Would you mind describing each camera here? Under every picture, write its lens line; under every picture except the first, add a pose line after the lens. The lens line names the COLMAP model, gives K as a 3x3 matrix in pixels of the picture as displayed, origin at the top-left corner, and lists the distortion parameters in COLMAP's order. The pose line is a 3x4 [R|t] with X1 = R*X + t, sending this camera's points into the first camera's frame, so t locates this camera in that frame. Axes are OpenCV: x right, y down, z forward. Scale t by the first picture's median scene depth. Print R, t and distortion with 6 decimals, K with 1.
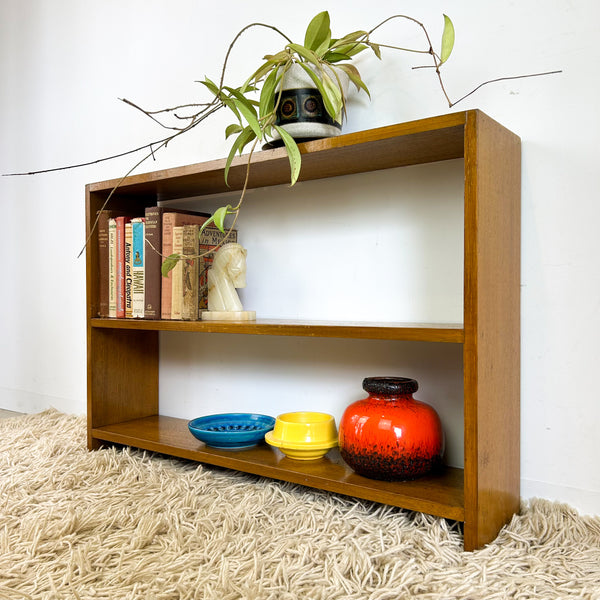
lens RADIAL K [[619.2, 0, 300.0], [0, 619.2, 300.0], [0, 0, 1]] dist [0.024608, -0.023340]
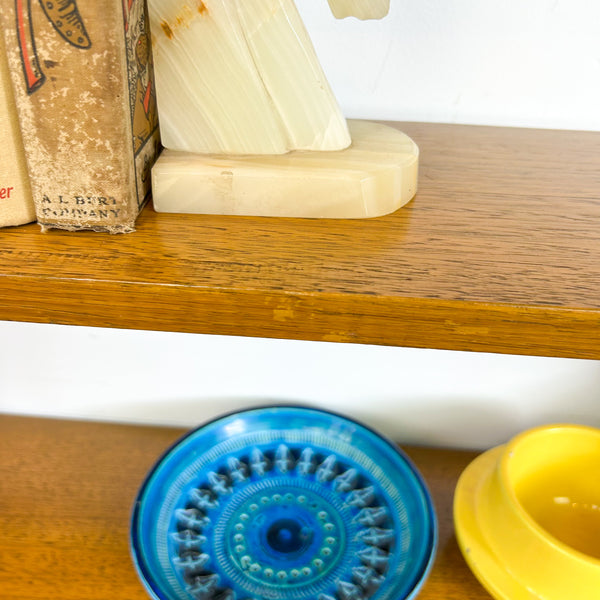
lens RADIAL K [[626.6, 0, 300.0], [0, 626.6, 300.0], [0, 0, 1]] dist [-0.016761, 0.002489]
pose [[0.843151, -0.262067, 0.469487, -0.205597], [-0.023200, 0.854631, 0.518718, -0.040810], [-0.537176, -0.448250, 0.714503, 0.788654]]
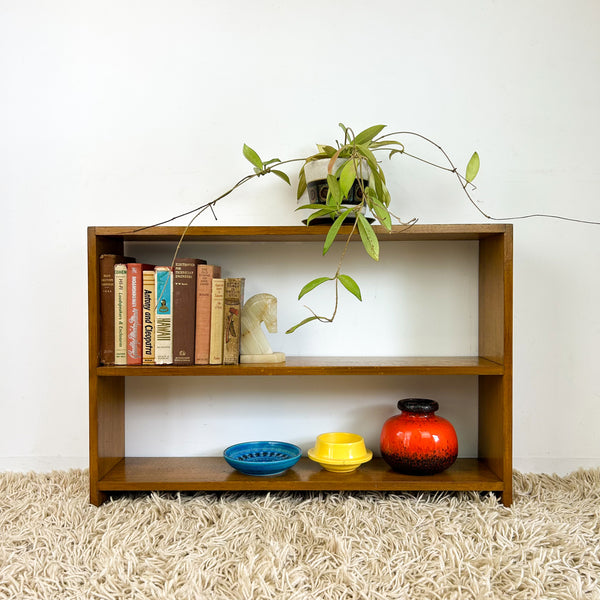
lens RADIAL K [[601.6, 0, 303.2], [0, 601.6, 298.5], [0, 0, 1]] dist [0.093673, -0.179678]
pose [[0.803599, -0.009451, 0.595096, -0.674395], [0.004472, 0.999942, 0.009842, -0.089125], [-0.595155, -0.005248, 0.803594, 0.060408]]
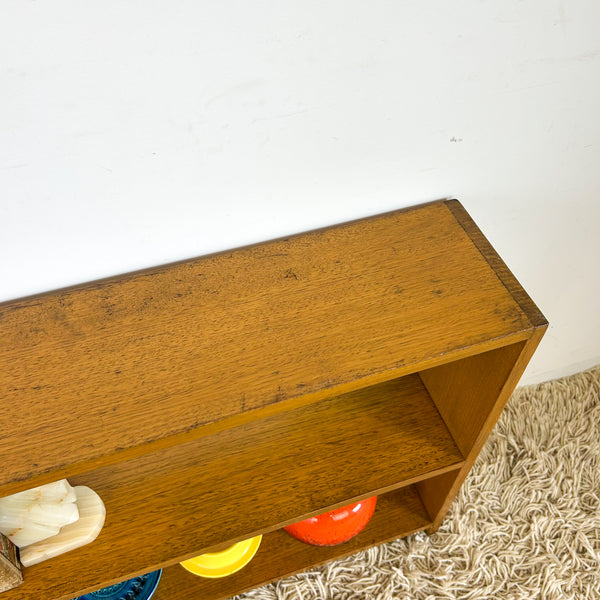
lens RADIAL K [[601.6, 0, 303.2], [0, 601.6, 298.5], [0, 0, 1]] dist [0.093673, -0.179678]
pose [[0.563722, -0.639126, 0.523197, -0.141427], [-0.005330, 0.630609, 0.776082, -0.557855], [-0.825947, -0.440284, 0.352082, 0.649069]]
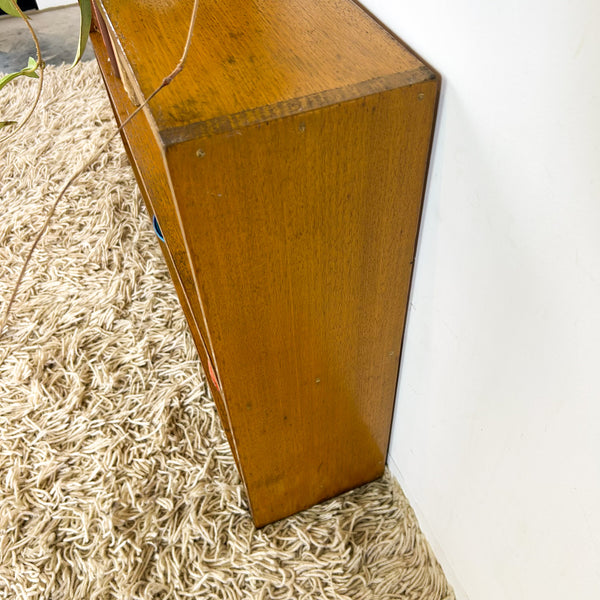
lens RADIAL K [[605.6, 0, 300.0], [0, 605.6, 300.0], [0, 0, 1]] dist [0.019861, 0.002868]
pose [[0.856568, 0.363159, -0.366615, 0.364251], [0.040152, 0.661389, 0.748968, -0.353417], [0.514469, -0.656262, 0.551943, 0.484768]]
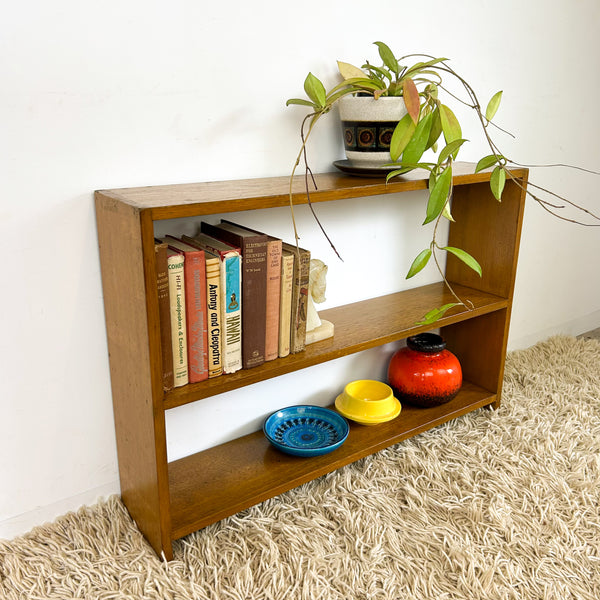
lens RADIAL K [[601.6, 0, 303.2], [0, 601.6, 298.5], [0, 0, 1]] dist [0.093673, -0.179678]
pose [[0.285242, -0.295918, 0.911630, -0.927998], [-0.004547, 0.950716, 0.310029, -0.306880], [-0.958445, -0.092578, 0.269839, 0.717000]]
